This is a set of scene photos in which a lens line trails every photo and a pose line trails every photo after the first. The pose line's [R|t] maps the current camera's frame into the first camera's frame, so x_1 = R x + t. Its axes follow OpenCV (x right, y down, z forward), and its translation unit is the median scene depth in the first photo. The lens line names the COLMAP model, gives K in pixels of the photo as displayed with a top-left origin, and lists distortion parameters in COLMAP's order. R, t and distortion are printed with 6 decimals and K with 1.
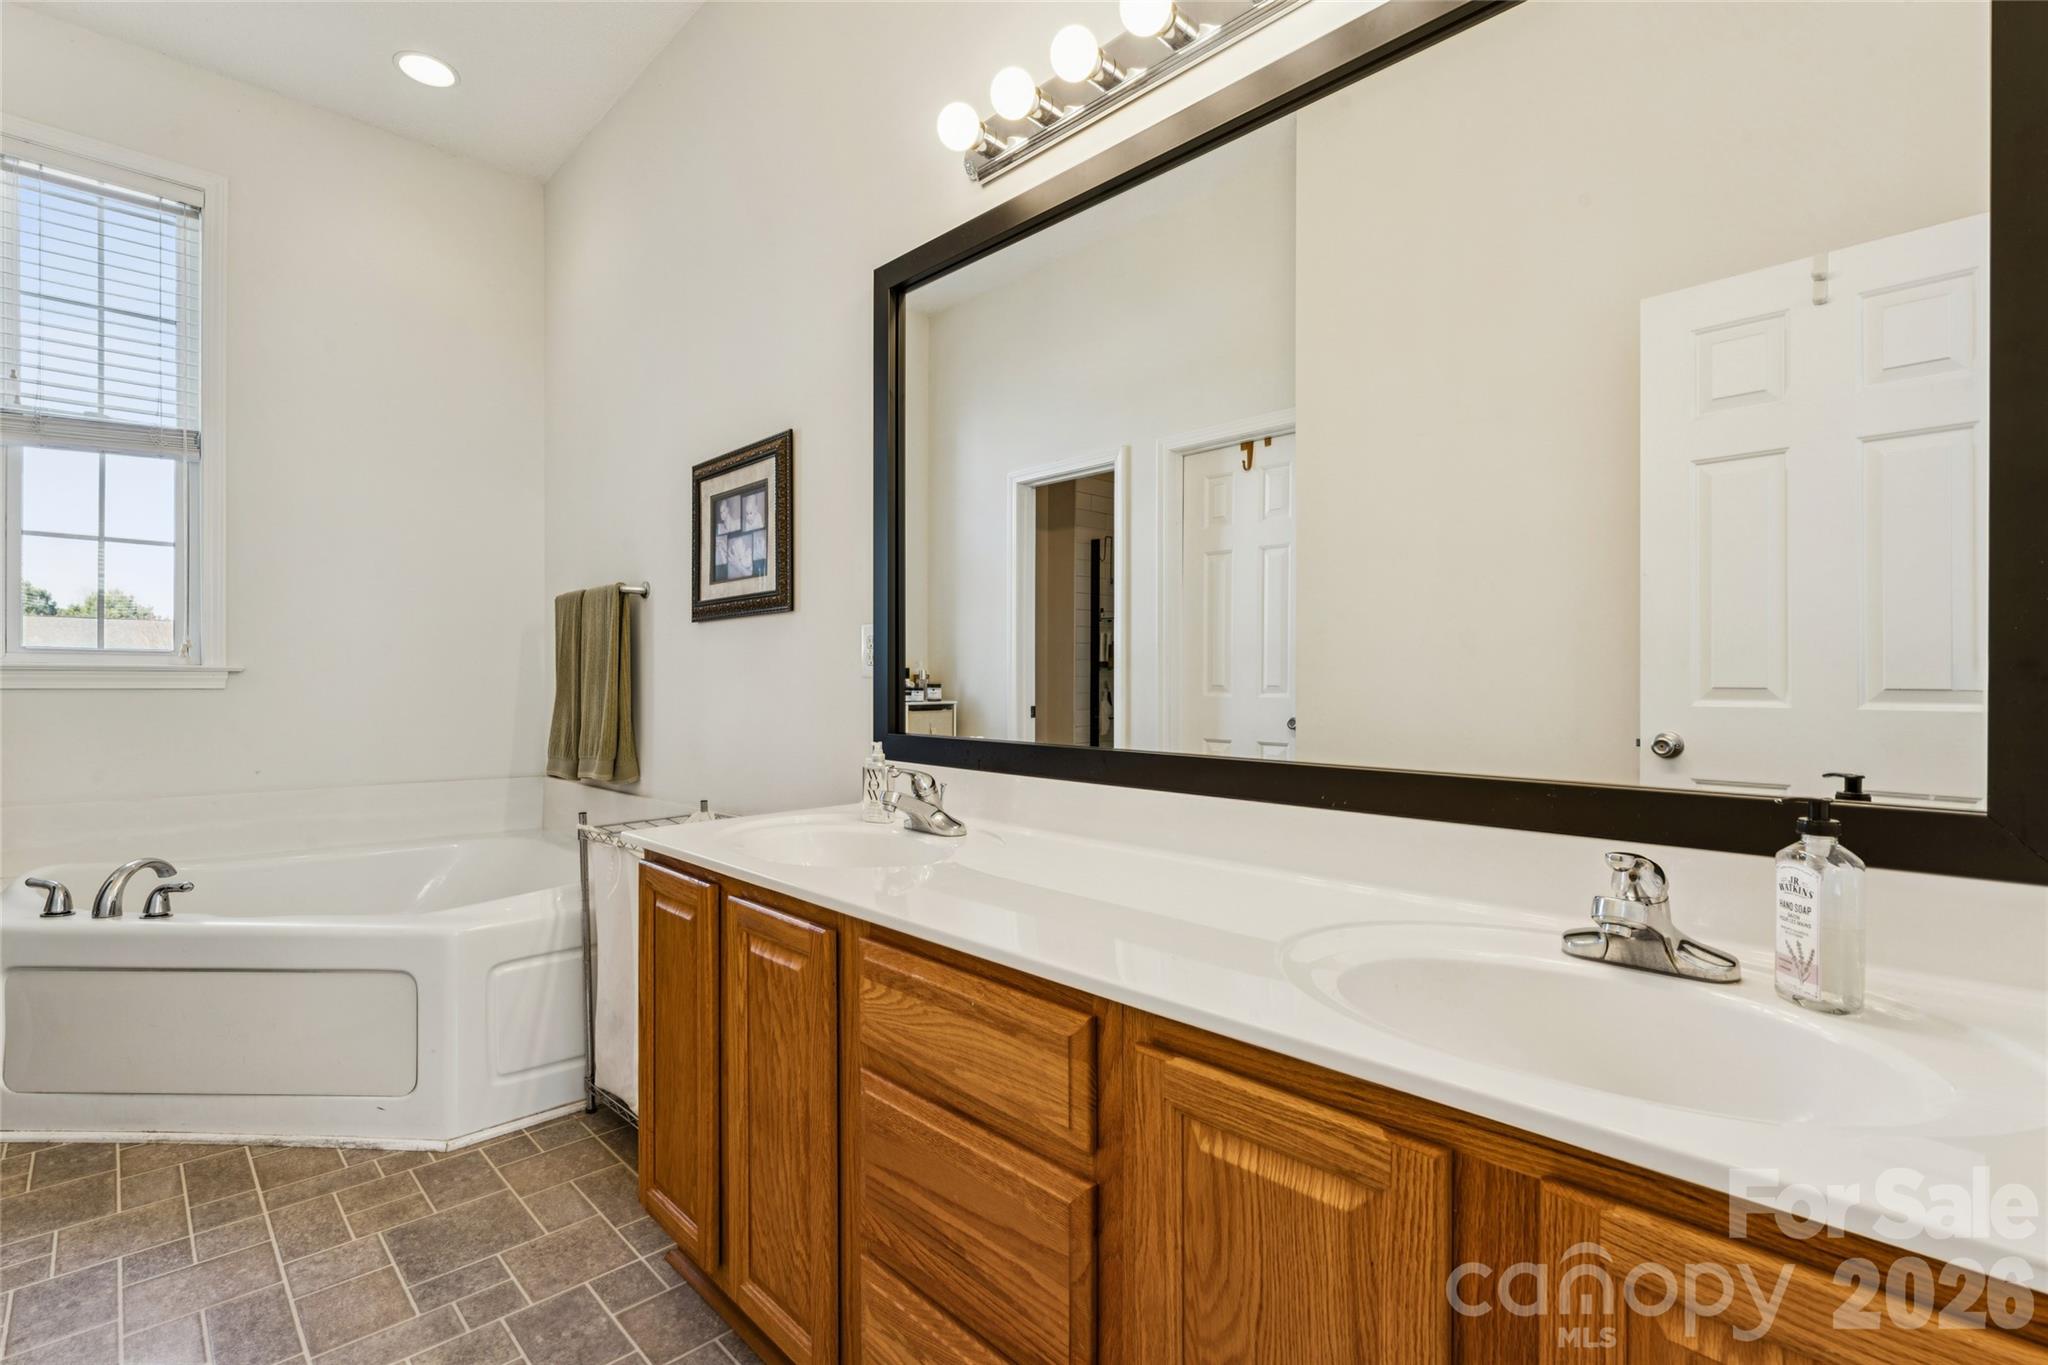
lens RADIAL K [[949.3, 0, 1011.4], [0, 949.3, 714.8], [0, 0, 1]] dist [-0.002822, -0.000455]
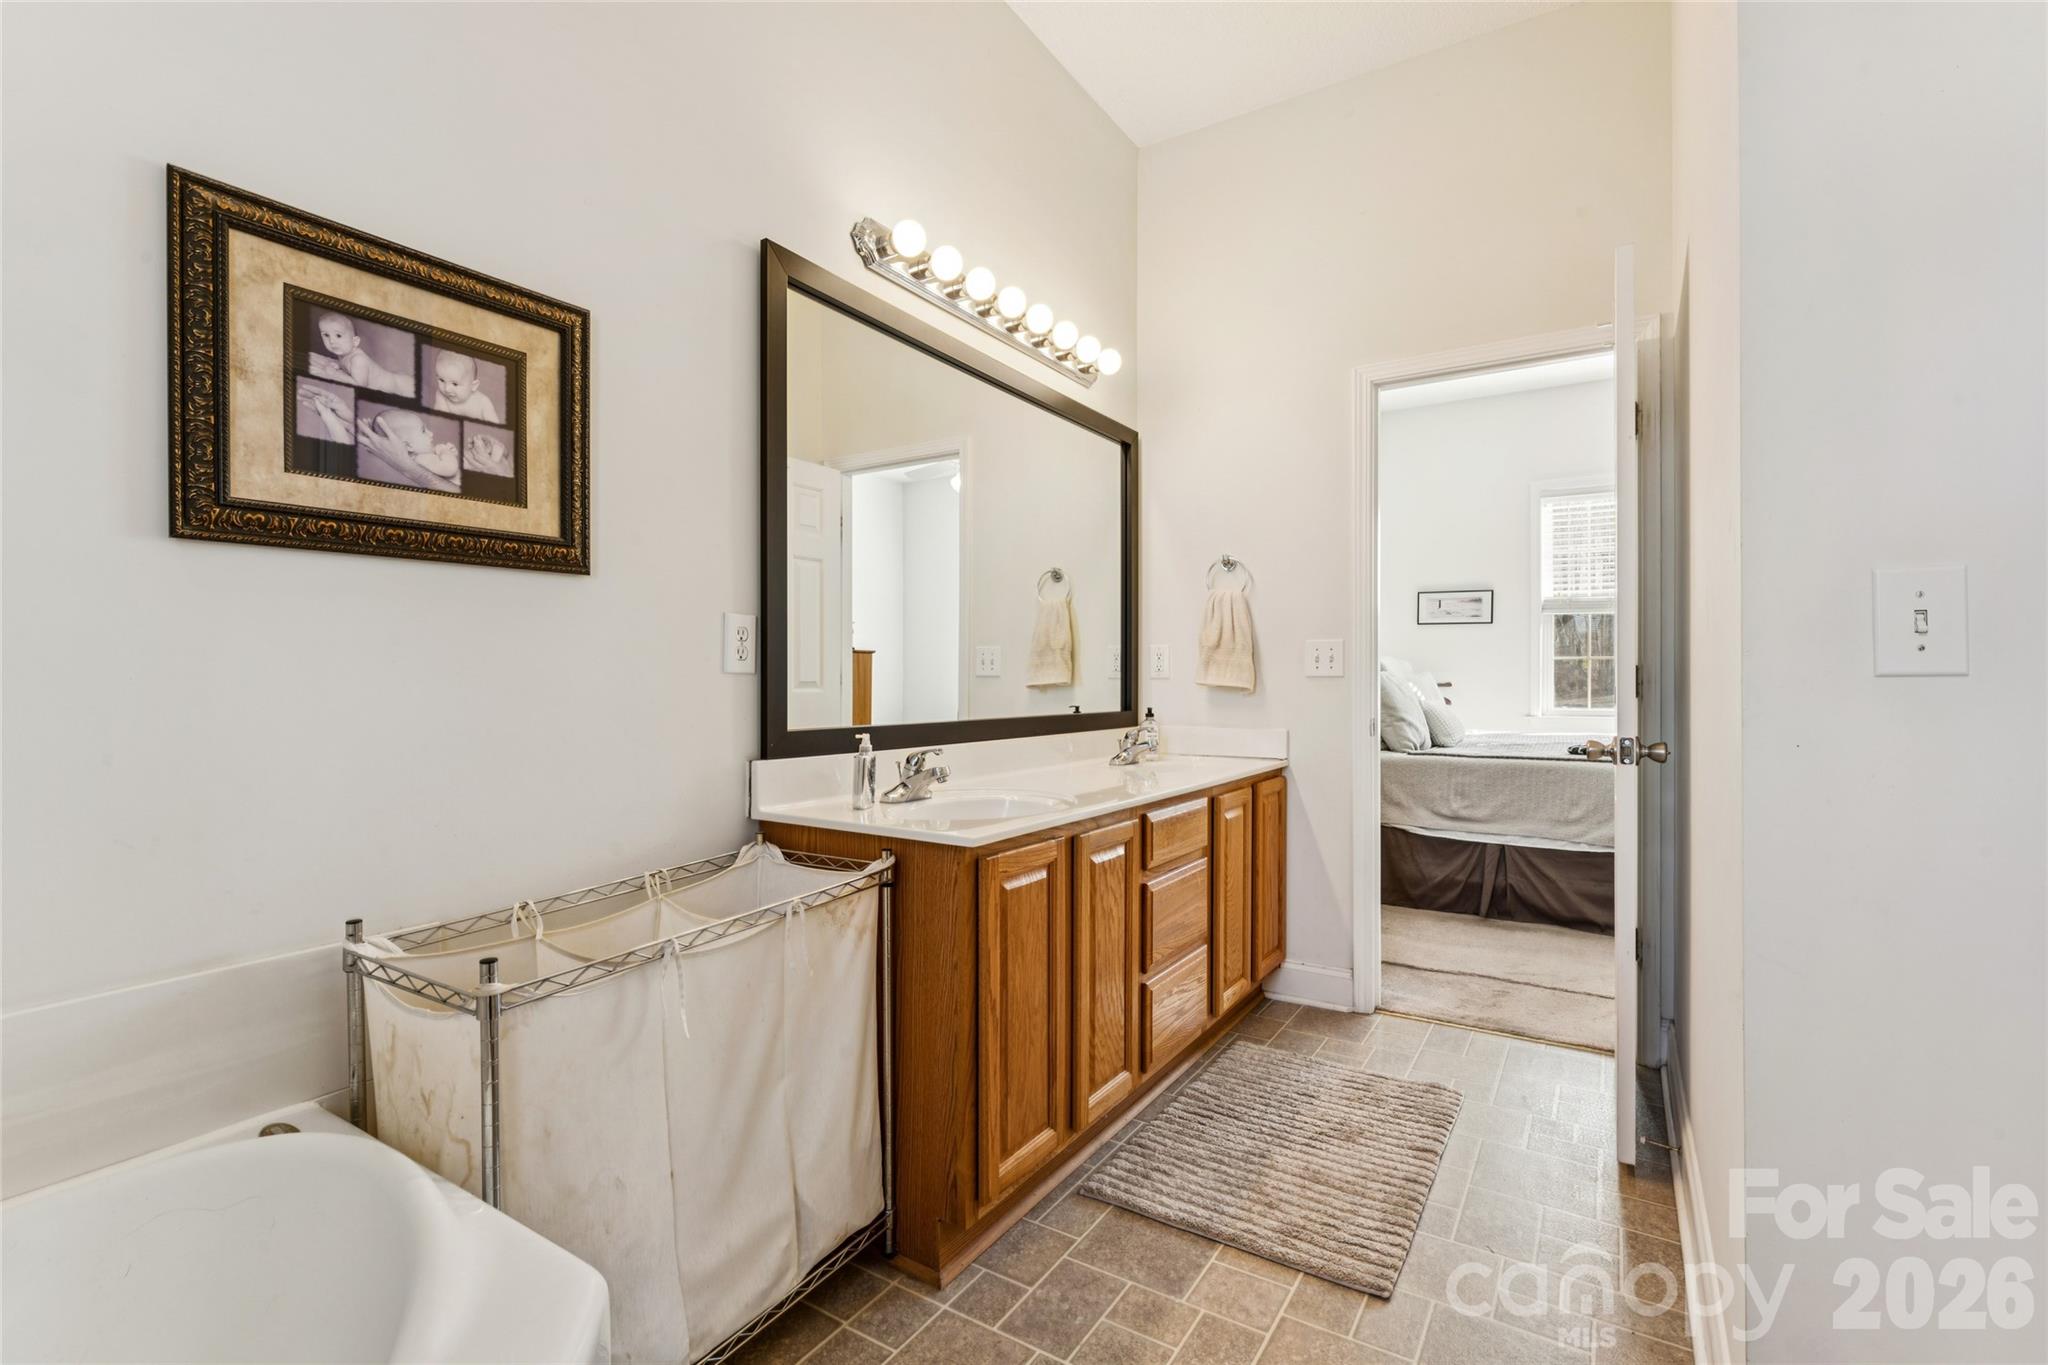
lens RADIAL K [[949.3, 0, 1019.4], [0, 949.3, 677.4], [0, 0, 1]] dist [-0.002822, -0.000455]
pose [[-0.239256, 0.001714, 0.970955, -1.132865], [0.037209, 0.999280, 0.007404, -0.034935], [-0.970243, 0.037899, -0.239148, 1.016025]]
